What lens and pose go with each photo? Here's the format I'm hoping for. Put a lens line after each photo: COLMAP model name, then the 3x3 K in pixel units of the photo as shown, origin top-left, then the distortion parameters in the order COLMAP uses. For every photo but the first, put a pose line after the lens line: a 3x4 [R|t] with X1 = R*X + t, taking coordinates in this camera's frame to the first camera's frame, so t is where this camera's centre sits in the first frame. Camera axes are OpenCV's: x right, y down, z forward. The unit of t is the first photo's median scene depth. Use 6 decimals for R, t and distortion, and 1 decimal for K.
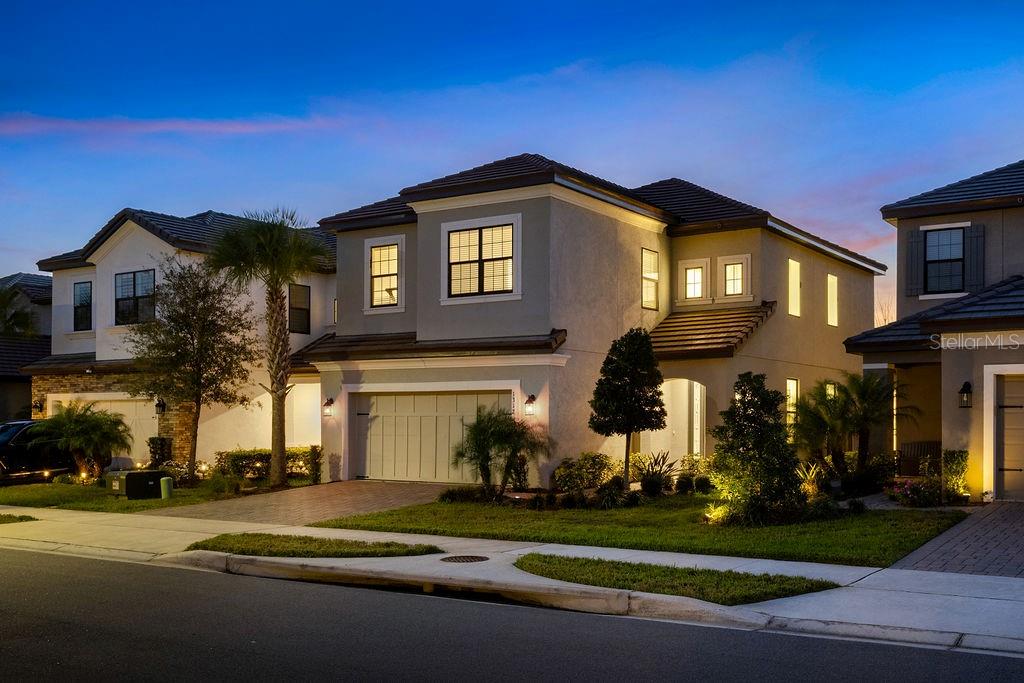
lens RADIAL K [[1034.7, 0, 512.0], [0, 1034.7, 341.5], [0, 0, 1]] dist [-0.010756, 0.000947]
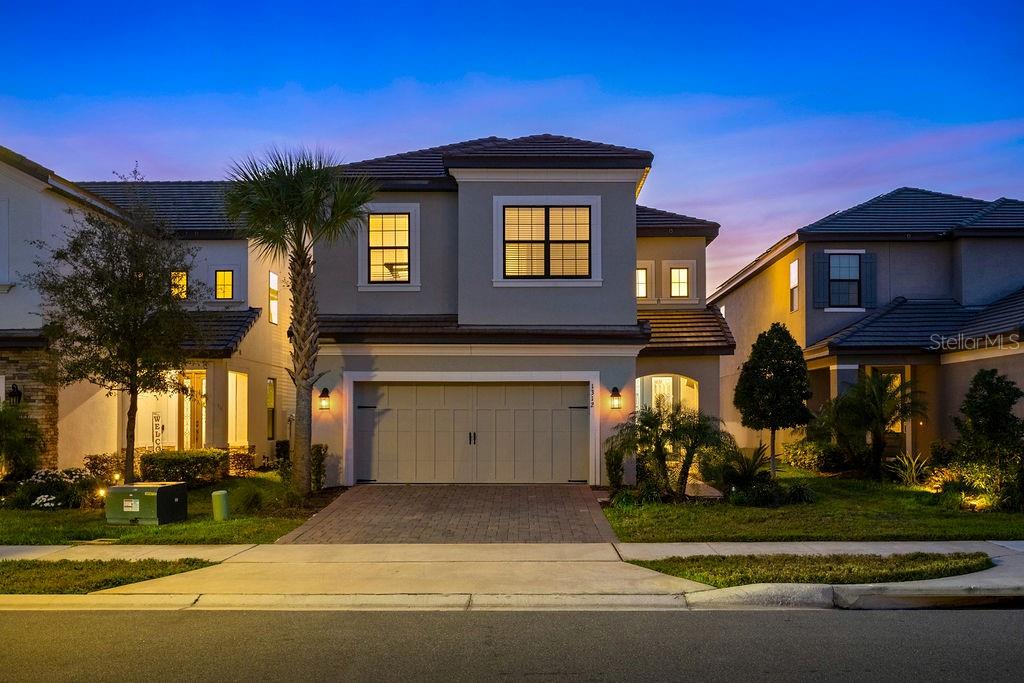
lens RADIAL K [[929.1, 0, 512.0], [0, 929.1, 341.5], [0, 0, 1]] dist [-0.000157, 0.005465]
pose [[0.843326, 0.041967, 0.535762, -0.478417], [-0.039841, 0.999085, -0.015546, 0.024402], [-0.535924, -0.008235, 0.844226, 0.301521]]
